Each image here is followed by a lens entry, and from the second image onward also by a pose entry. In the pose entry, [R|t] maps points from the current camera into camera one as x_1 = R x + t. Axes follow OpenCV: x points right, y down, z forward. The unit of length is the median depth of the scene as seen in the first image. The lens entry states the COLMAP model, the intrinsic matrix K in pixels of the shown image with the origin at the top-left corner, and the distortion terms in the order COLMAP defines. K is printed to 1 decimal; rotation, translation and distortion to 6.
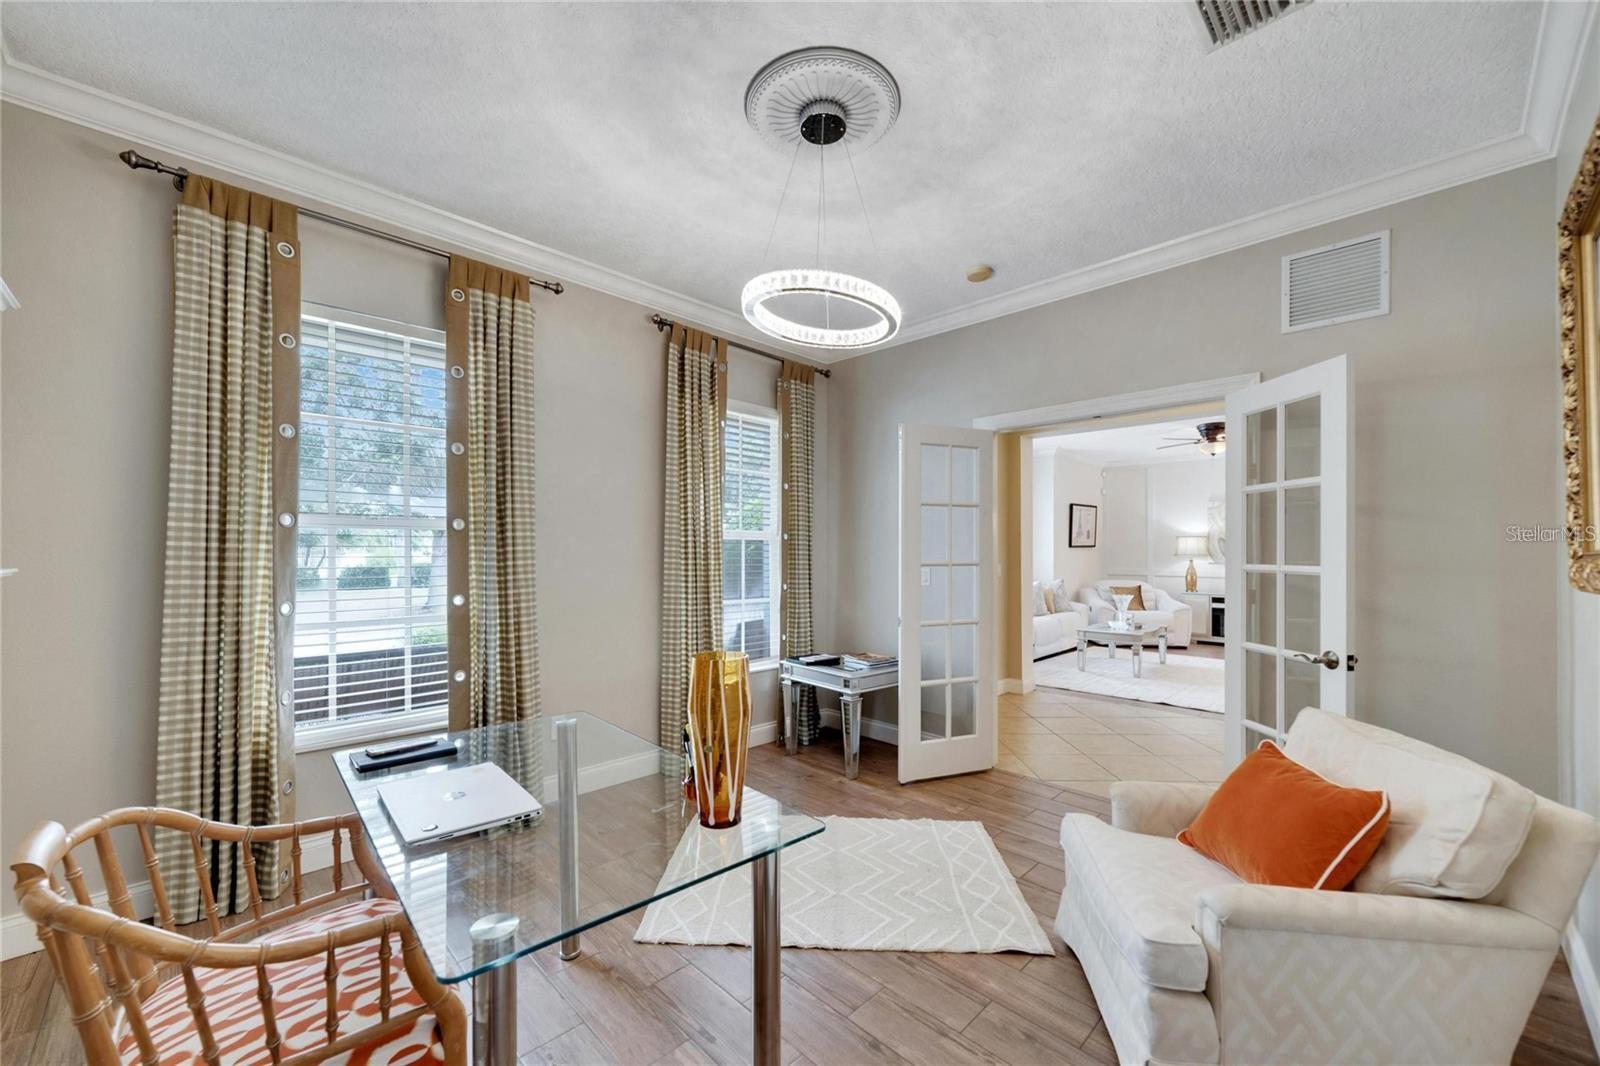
lens RADIAL K [[615.2, 0, 798.2], [0, 615.2, 540.0], [0, 0, 1]] dist [0.000162, 0.000207]
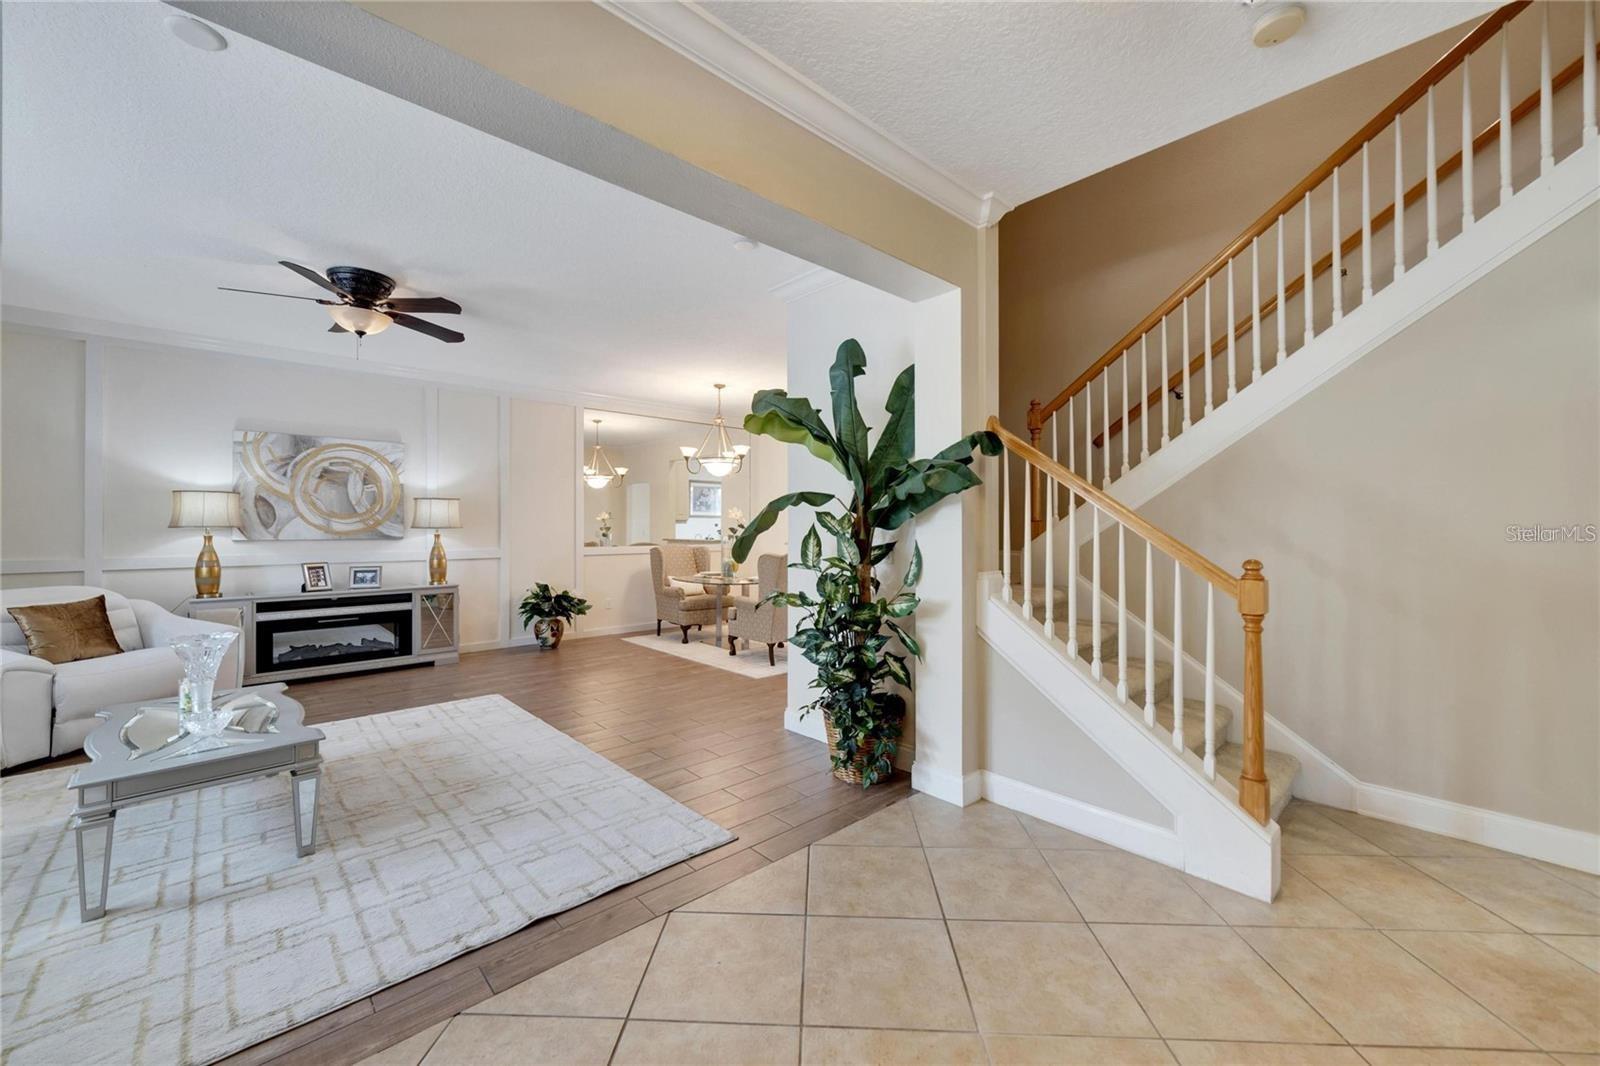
lens RADIAL K [[615.2, 0, 798.2], [0, 615.2, 540.0], [0, 0, 1]] dist [0.000162, 0.000207]
pose [[0.019091, -0.009873, 0.999769, 0.124040], [-0.027274, 0.999574, 0.010391, 0.016716], [-0.999446, -0.027466, 0.018814, 0.487431]]
